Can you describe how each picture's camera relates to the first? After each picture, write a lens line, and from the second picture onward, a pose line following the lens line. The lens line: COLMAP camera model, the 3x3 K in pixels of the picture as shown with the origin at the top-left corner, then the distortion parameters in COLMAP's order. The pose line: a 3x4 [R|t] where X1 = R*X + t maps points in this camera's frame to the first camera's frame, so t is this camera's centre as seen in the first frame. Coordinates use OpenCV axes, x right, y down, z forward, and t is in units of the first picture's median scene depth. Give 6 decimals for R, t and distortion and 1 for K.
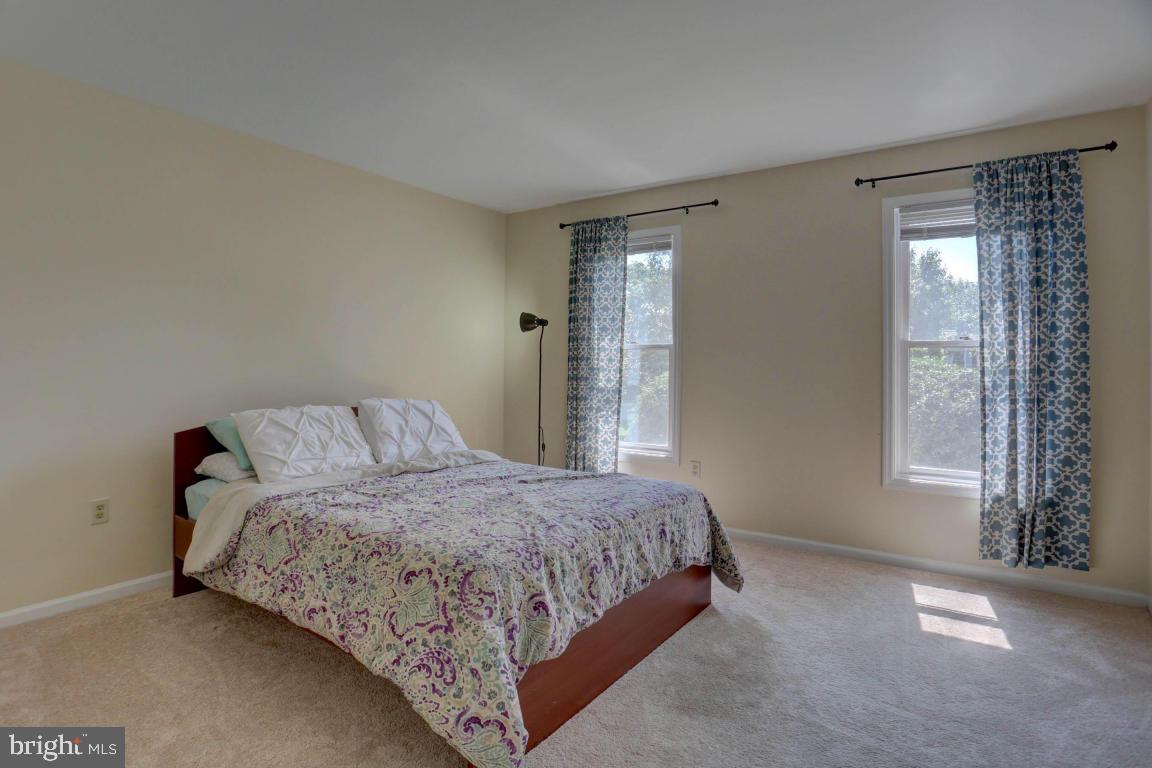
lens RADIAL K [[569.8, 0, 589.3], [0, 569.8, 379.5], [0, 0, 1]] dist [-0.079271, 0.034756]
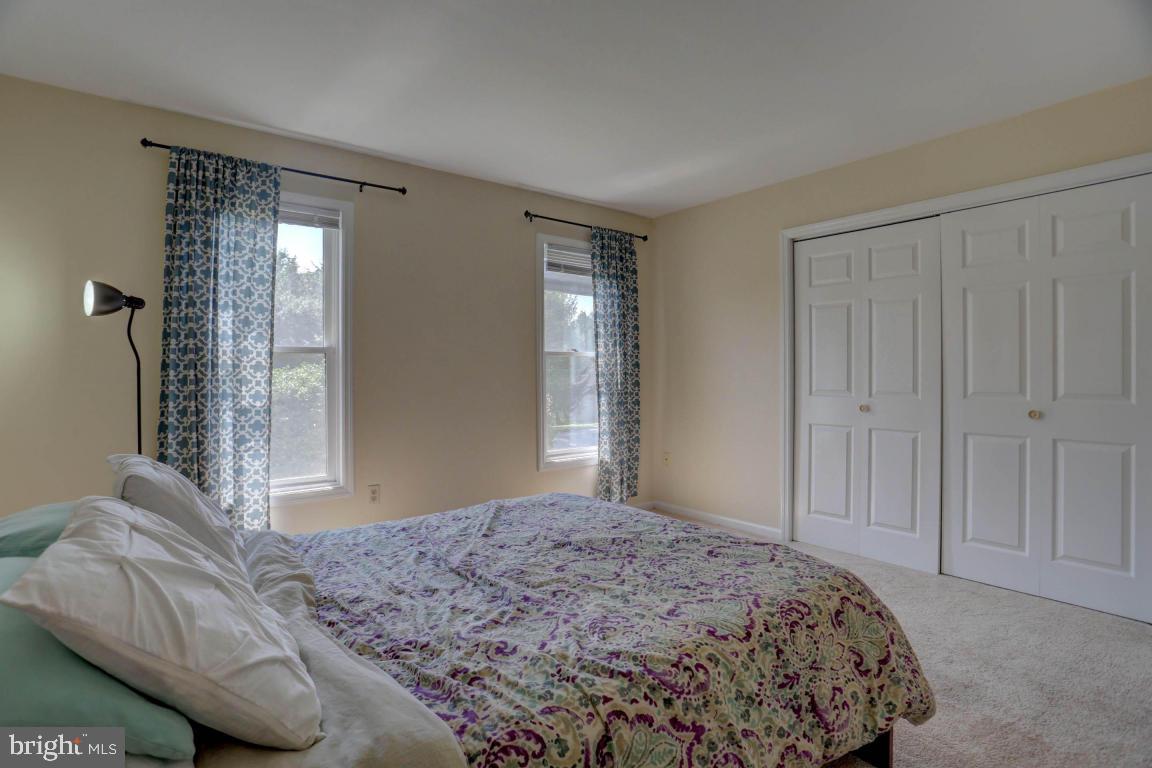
lens RADIAL K [[569.8, 0, 589.3], [0, 569.8, 379.5], [0, 0, 1]] dist [-0.079271, 0.034756]
pose [[0.311043, -0.033355, 0.949810, -0.508032], [0.017678, 0.999414, 0.029307, -0.033762], [-0.950231, 0.007675, 0.311451, 0.419796]]
